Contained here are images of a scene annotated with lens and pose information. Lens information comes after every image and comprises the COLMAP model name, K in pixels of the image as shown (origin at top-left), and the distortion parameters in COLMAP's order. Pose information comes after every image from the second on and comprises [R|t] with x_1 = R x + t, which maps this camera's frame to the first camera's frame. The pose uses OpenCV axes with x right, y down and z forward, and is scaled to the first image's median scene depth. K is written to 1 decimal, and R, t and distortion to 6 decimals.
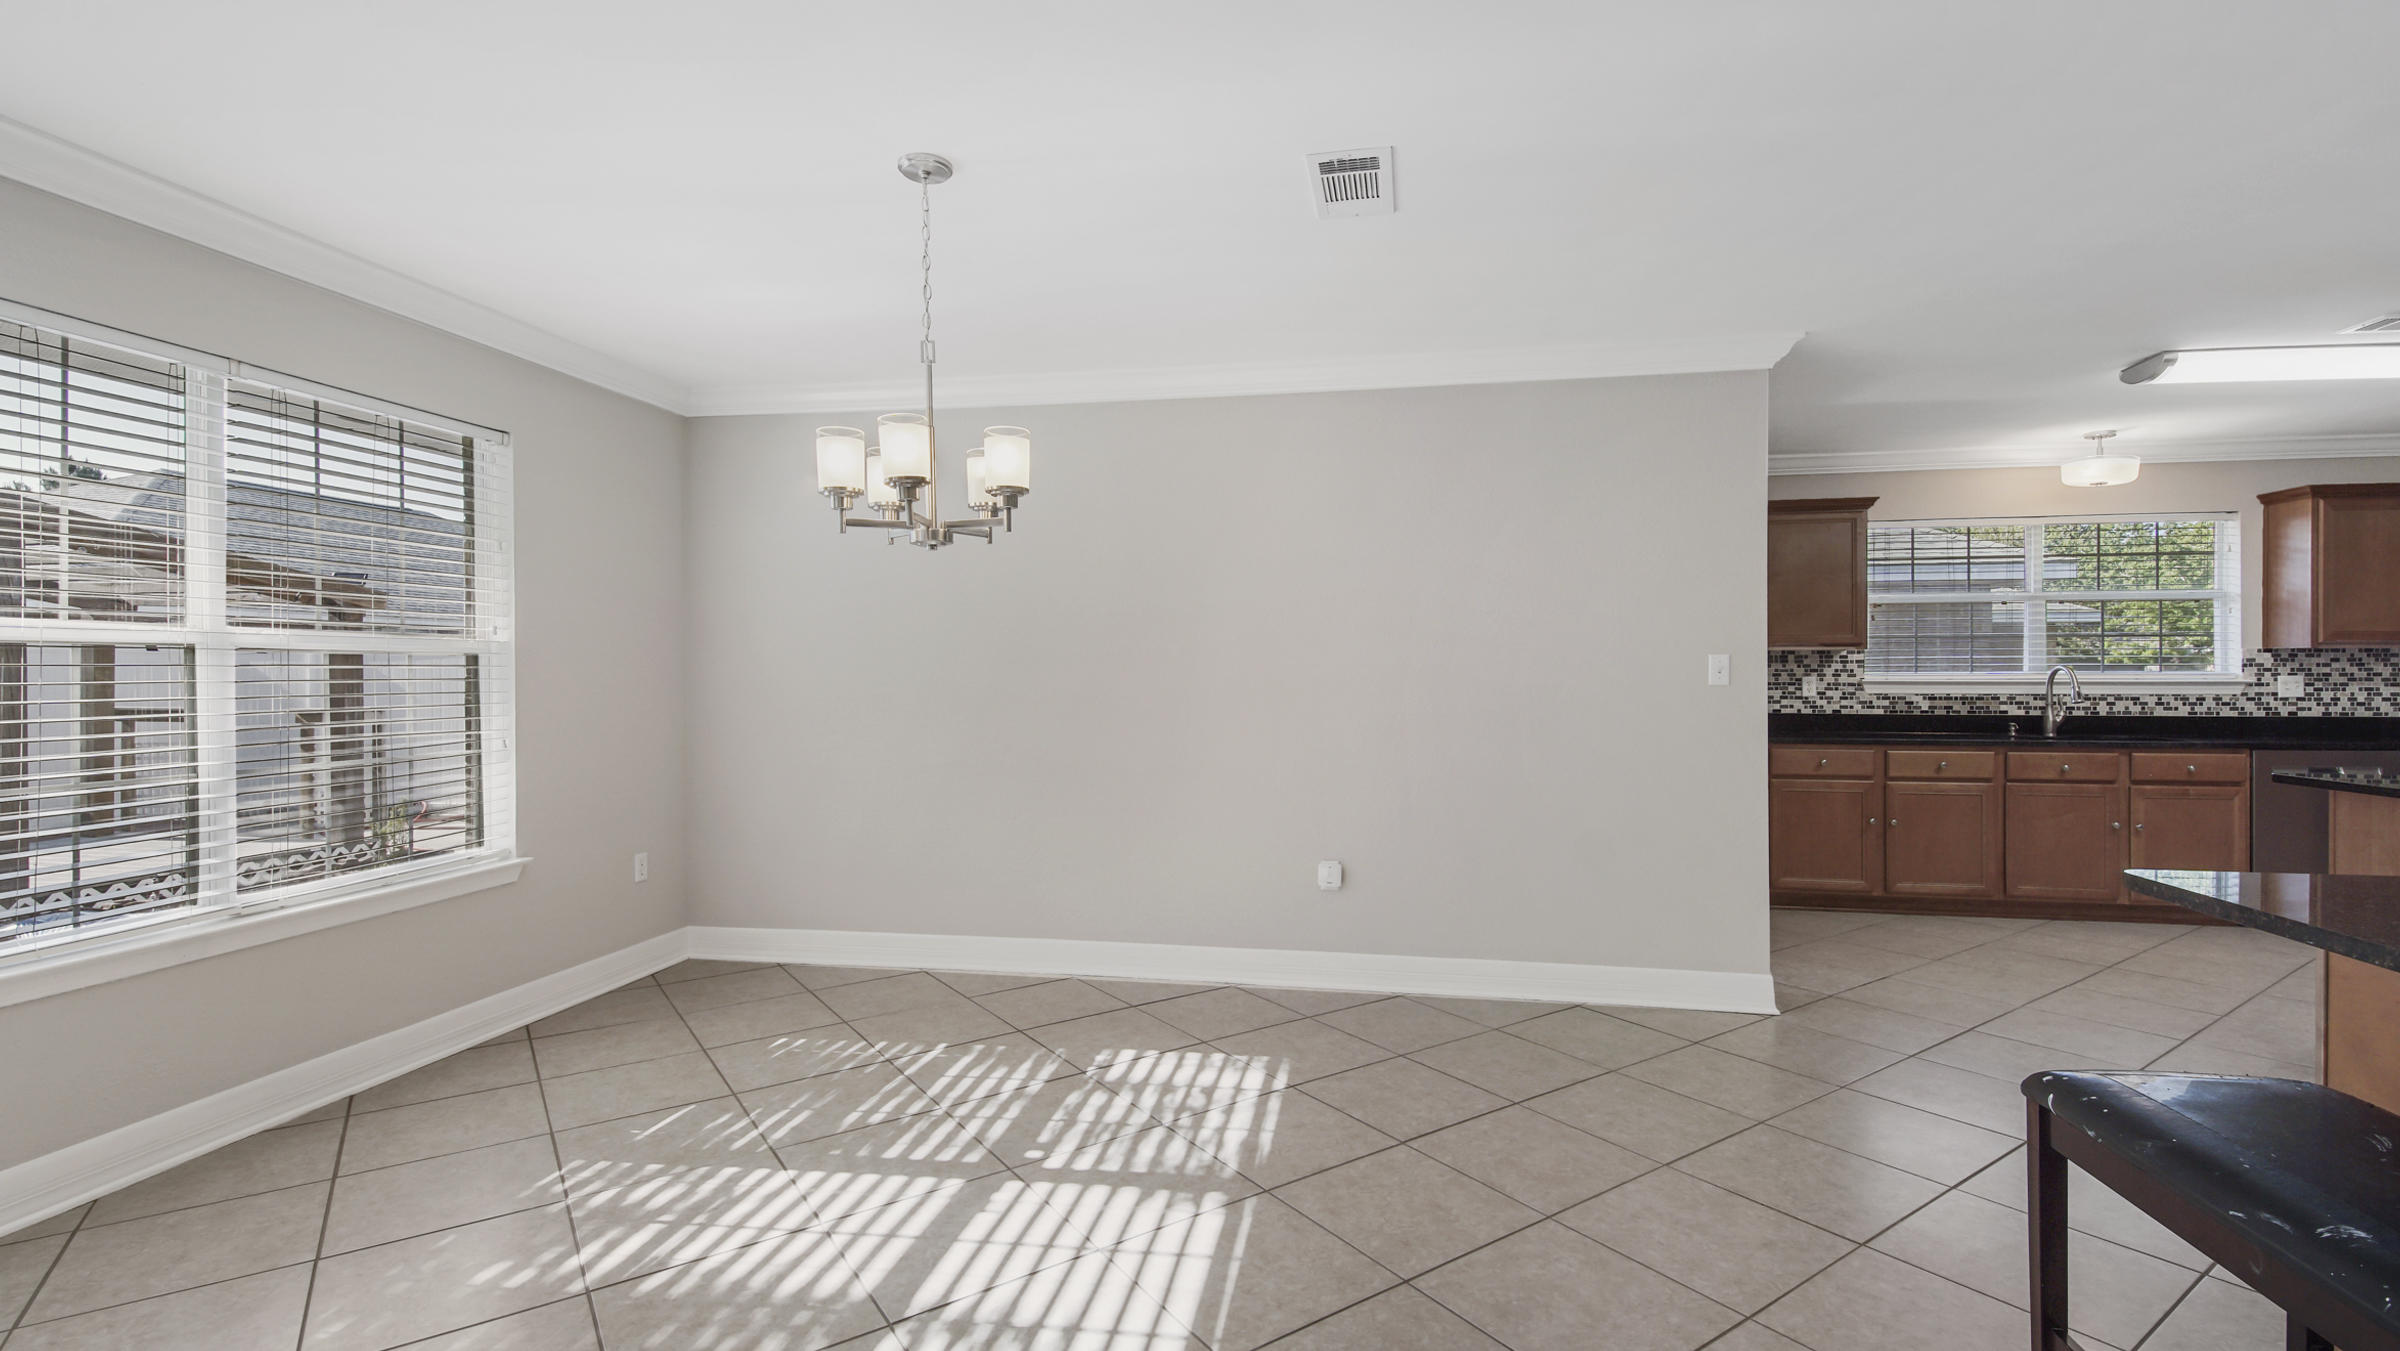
lens RADIAL K [[1072.4, 0, 1183.2], [0, 1072.4, 682.2], [0, 0, 1]] dist [-0.008406, -0.003528]
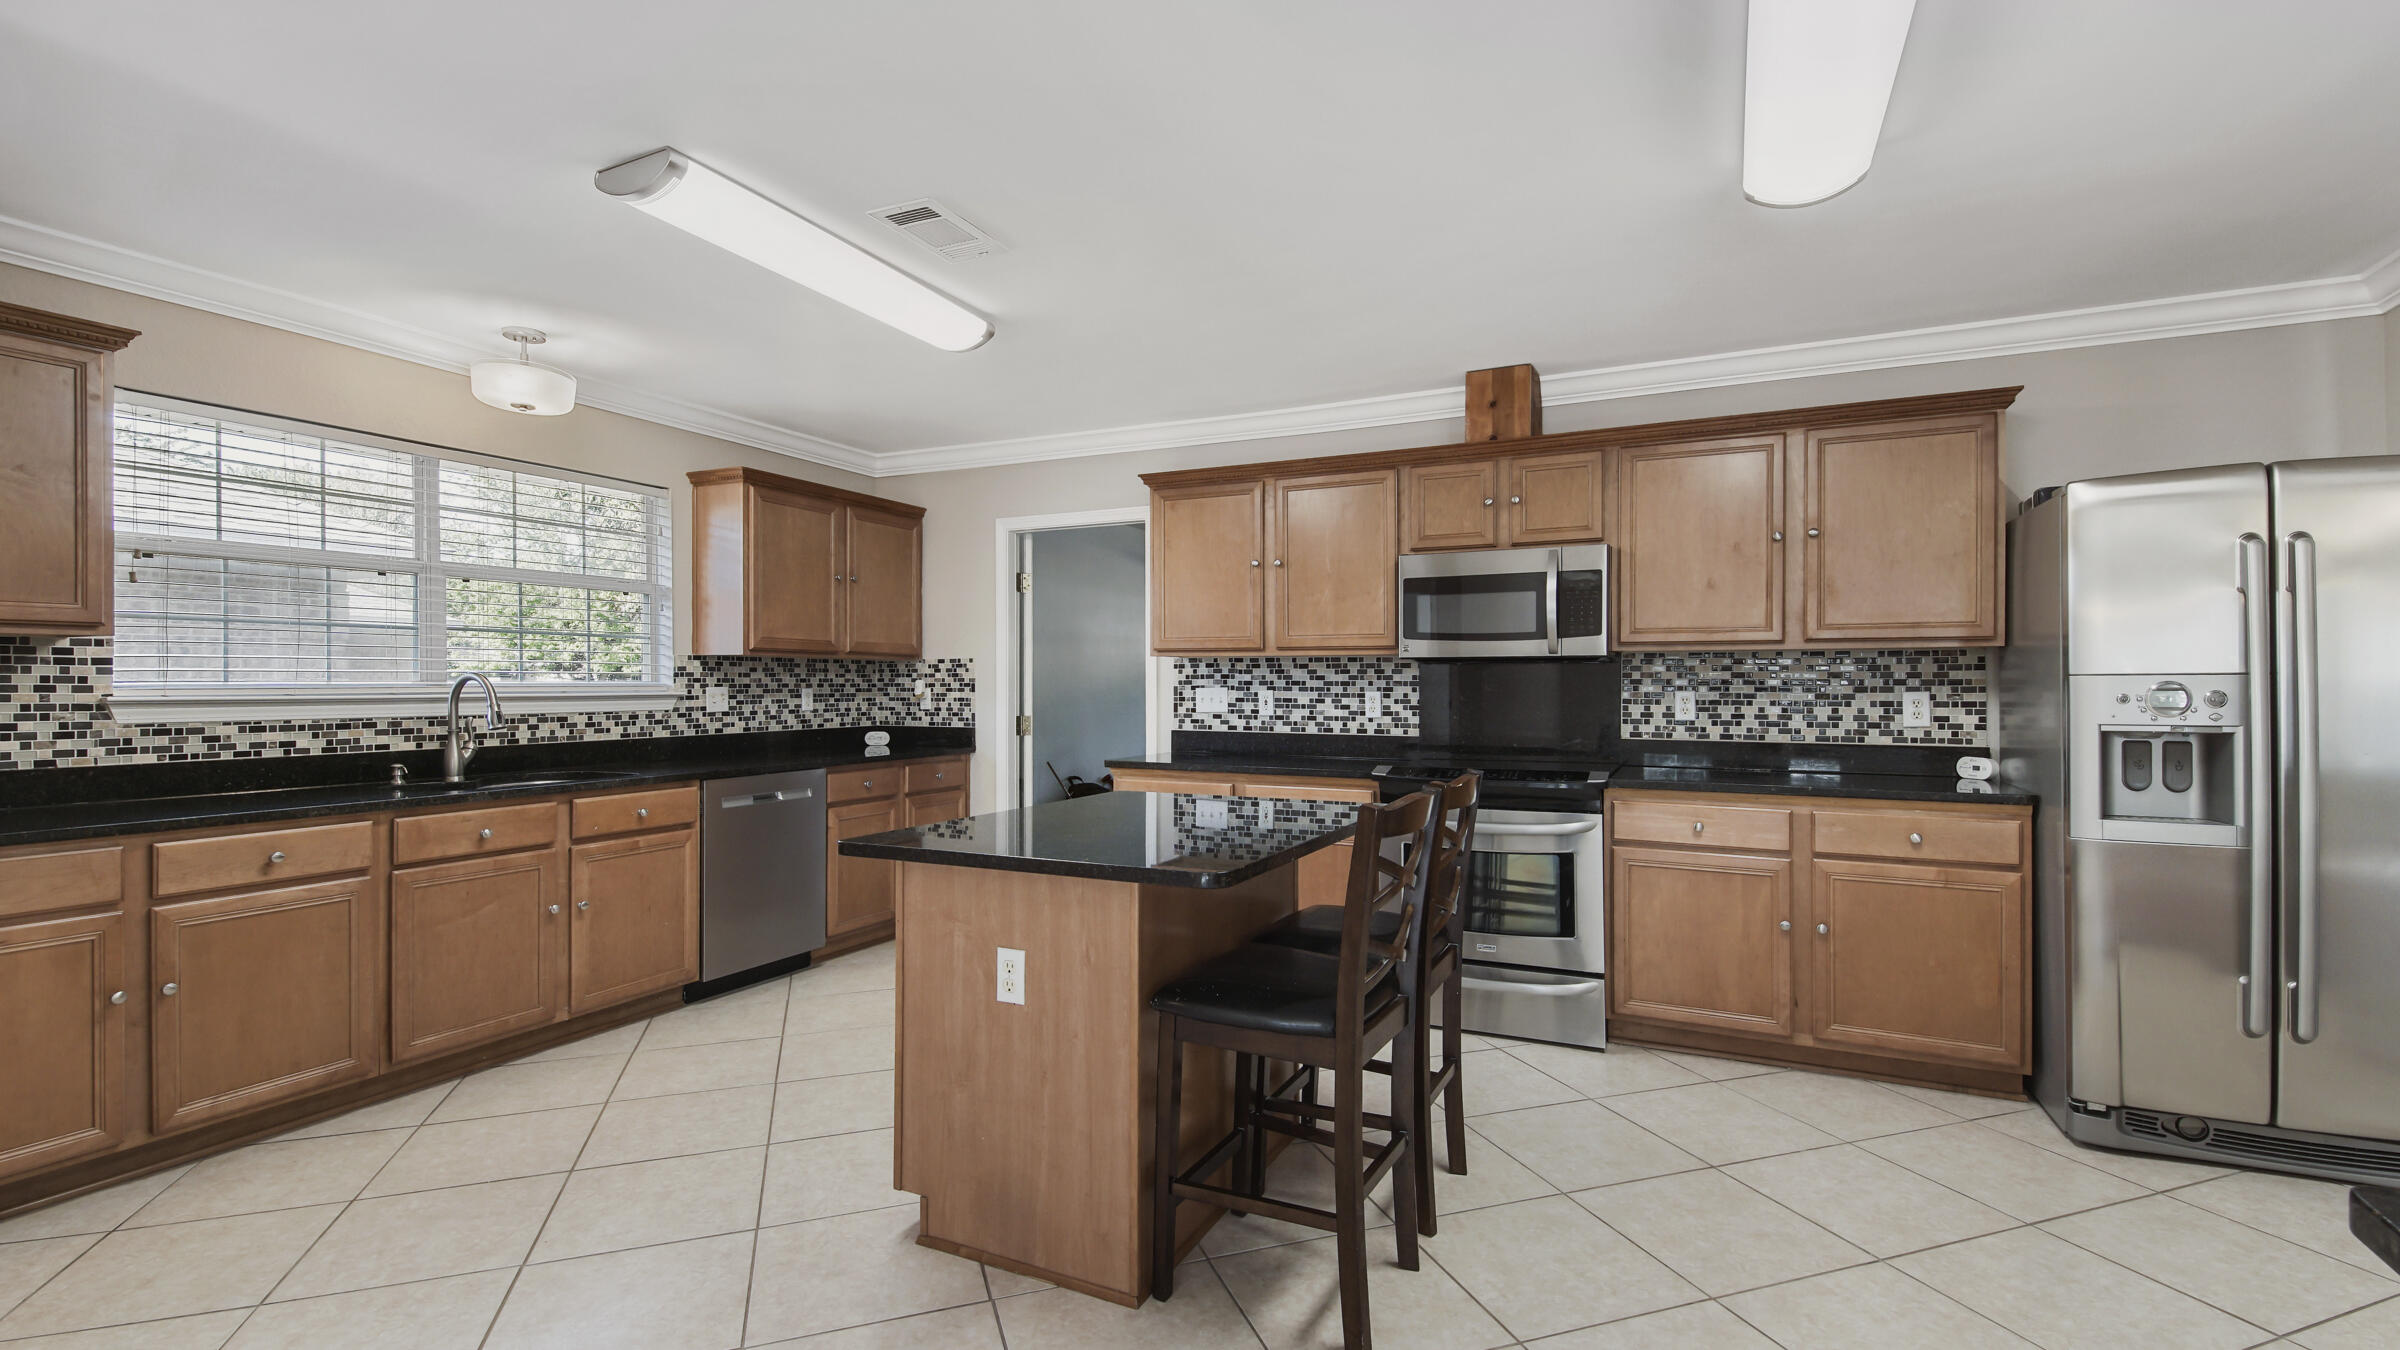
lens RADIAL K [[1072.4, 0, 1194.4], [0, 1072.4, 675.8], [0, 0, 1]] dist [-0.008406, -0.003528]
pose [[0.246143, 0.007314, 0.969206, 0.299584], [0.009445, 0.999906, -0.009945, -0.002932], [-0.969188, 0.011602, 0.246050, 0.409450]]
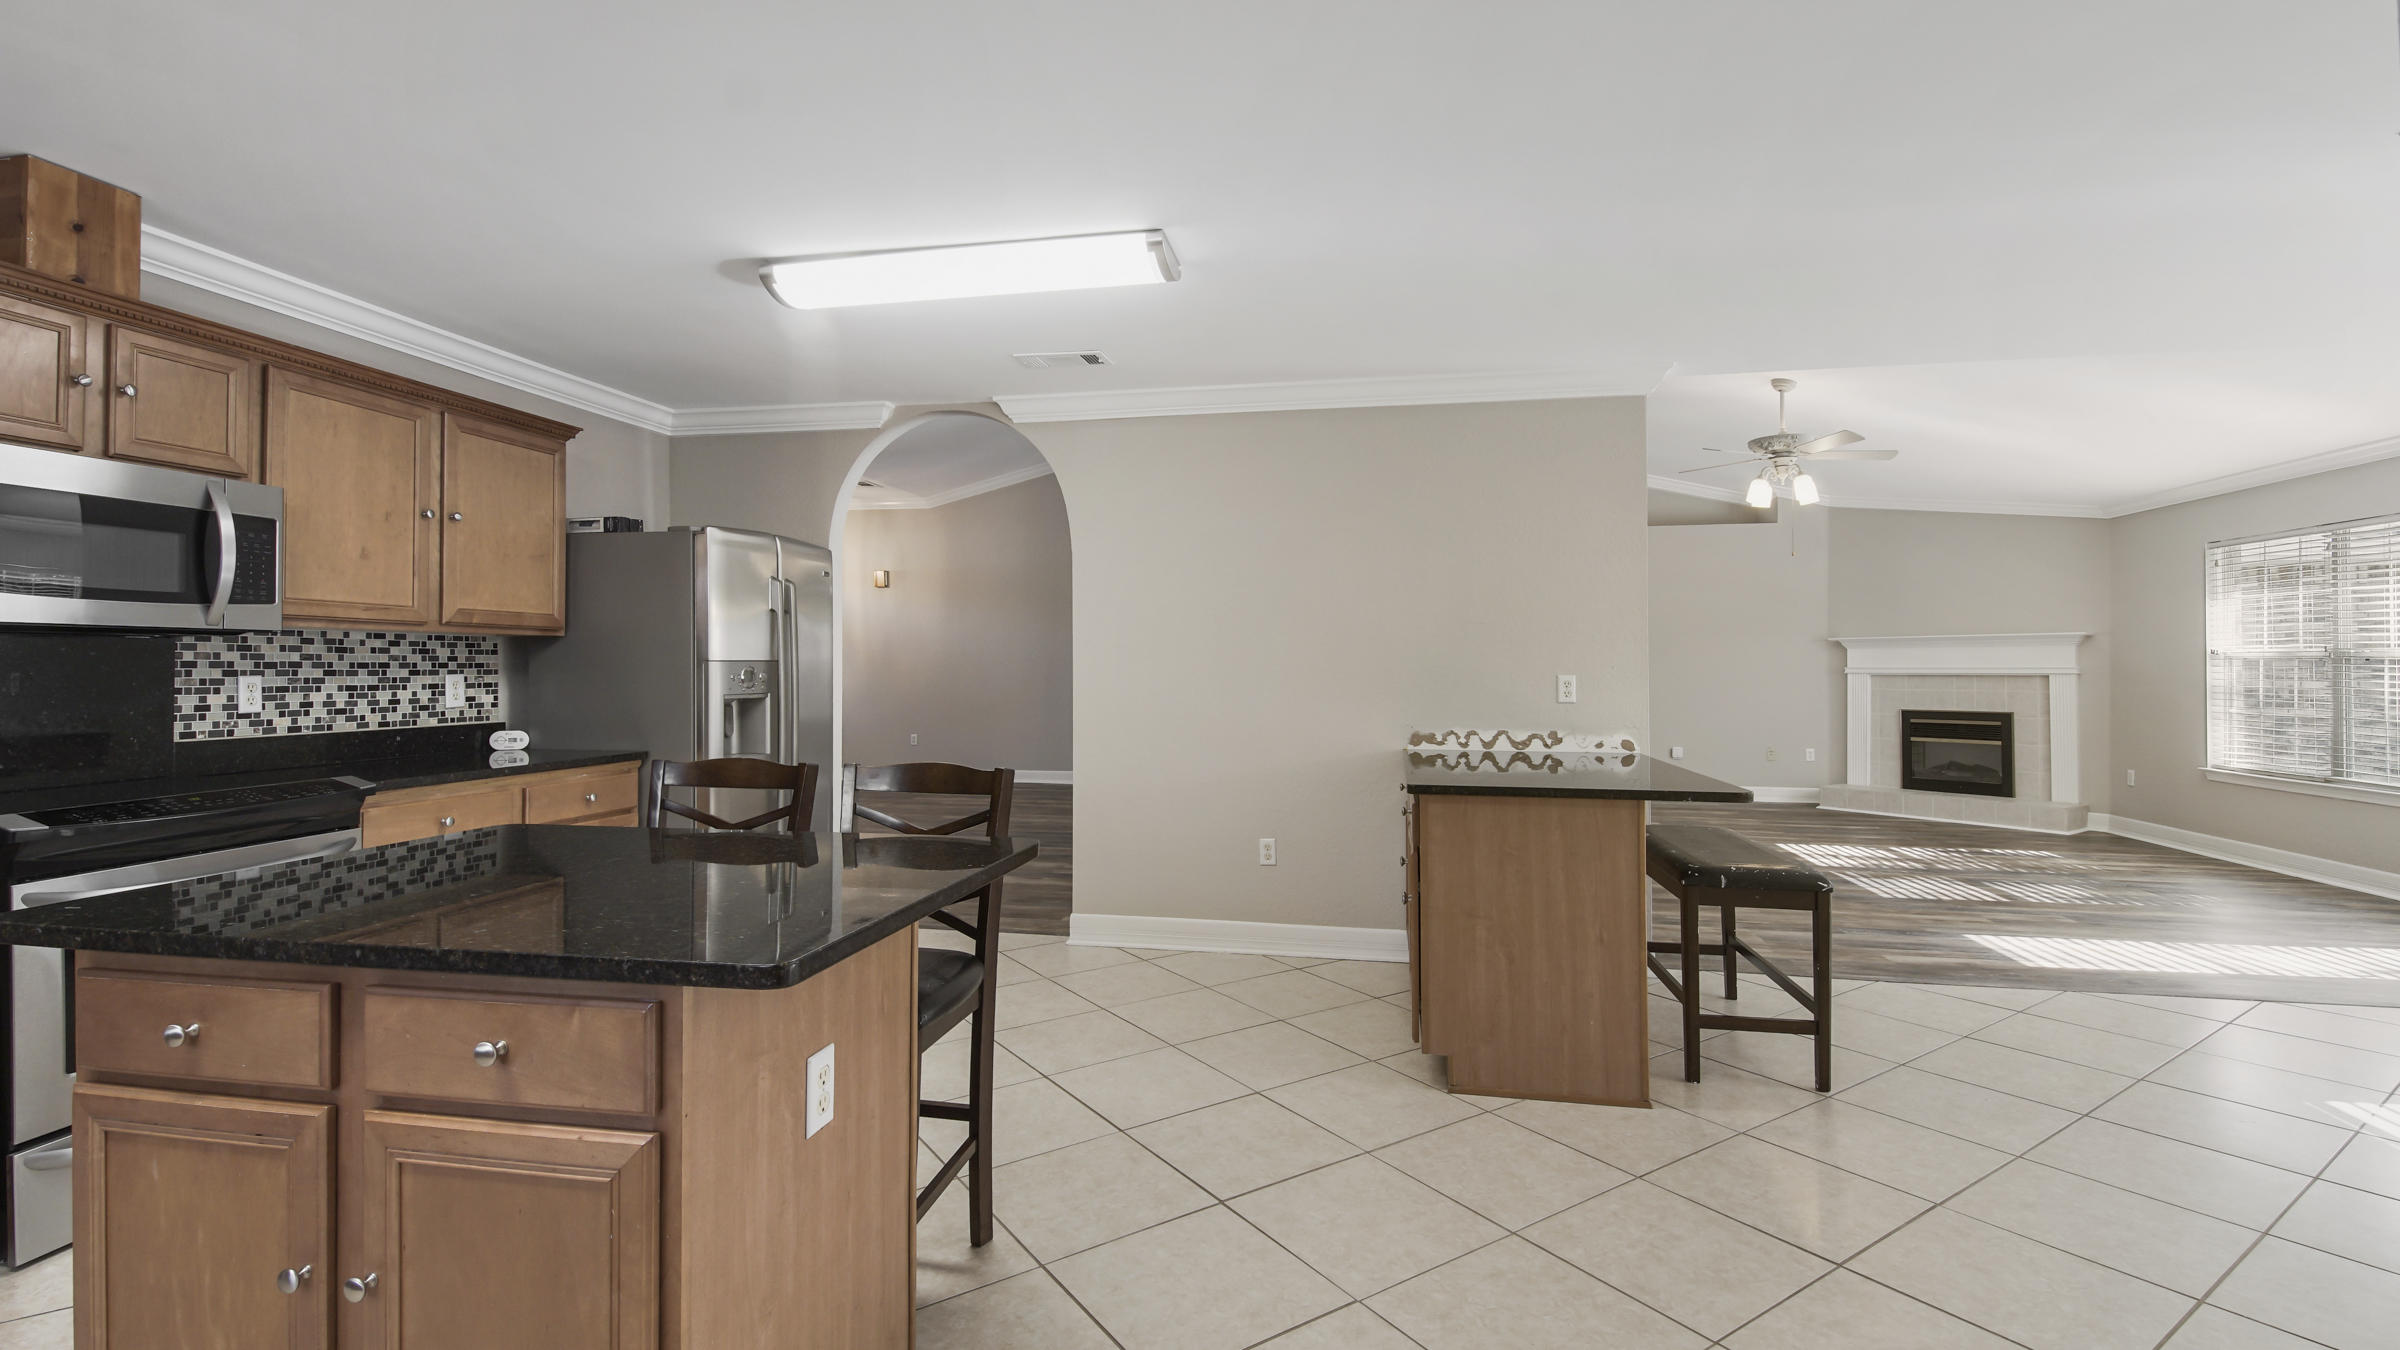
lens RADIAL K [[1072.4, 0, 1180.7], [0, 1072.4, 644.2], [0, 0, 1]] dist [-0.008406, -0.003528]
pose [[-0.999583, 0.001753, -0.028809, 0.593983], [0.002083, 0.999933, -0.011423, -0.006430], [0.028787, -0.011478, -0.999520, 0.865034]]
